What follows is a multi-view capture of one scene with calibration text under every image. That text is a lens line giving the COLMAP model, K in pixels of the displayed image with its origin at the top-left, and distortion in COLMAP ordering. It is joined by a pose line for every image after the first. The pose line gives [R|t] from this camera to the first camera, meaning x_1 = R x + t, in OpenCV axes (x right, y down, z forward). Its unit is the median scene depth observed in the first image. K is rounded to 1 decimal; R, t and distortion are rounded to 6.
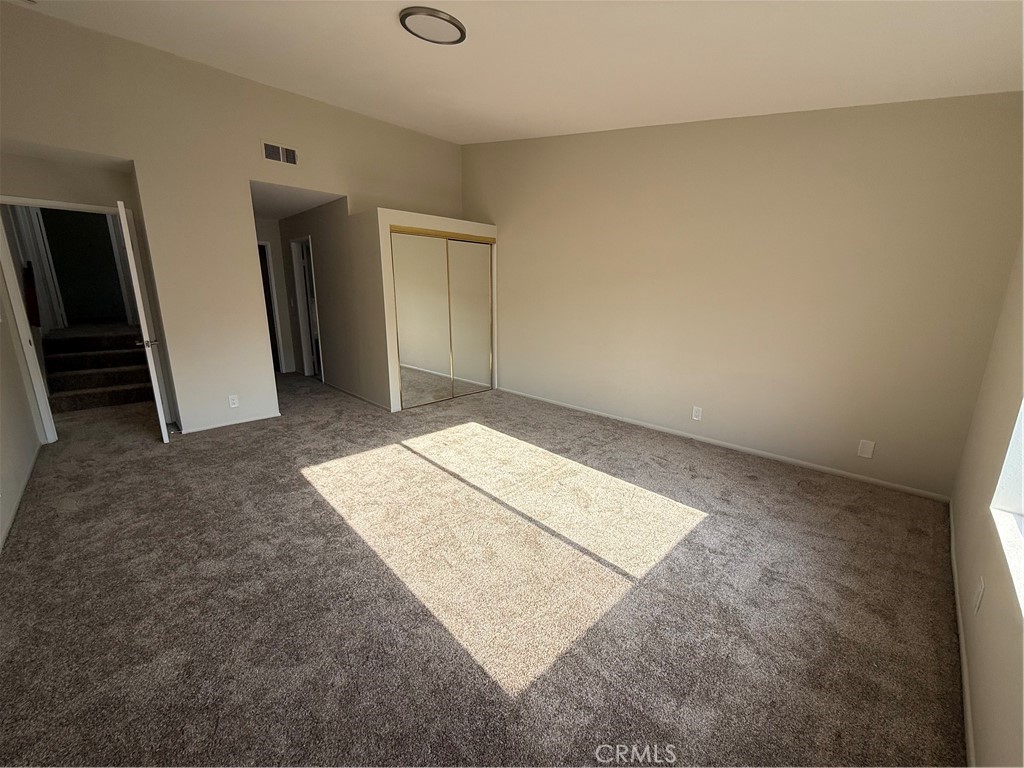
lens RADIAL K [[408.2, 0, 510.2], [0, 408.2, 384.1], [0, 0, 1]] dist [0.001398, -0.000184]
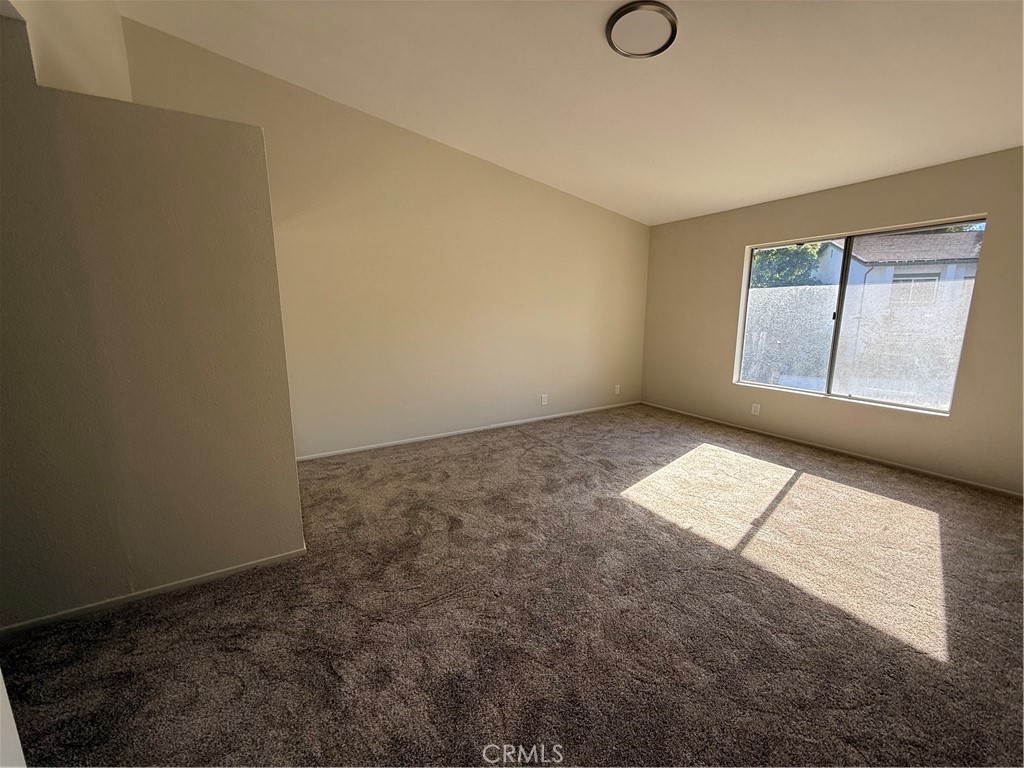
lens RADIAL K [[408.2, 0, 508.2], [0, 408.2, 382.2], [0, 0, 1]] dist [0.001398, -0.000184]
pose [[0.242286, -0.180252, 0.953314, -0.725596], [0.218110, 0.967558, 0.127513, -0.156841], [-0.945371, 0.177033, 0.273740, 0.639075]]
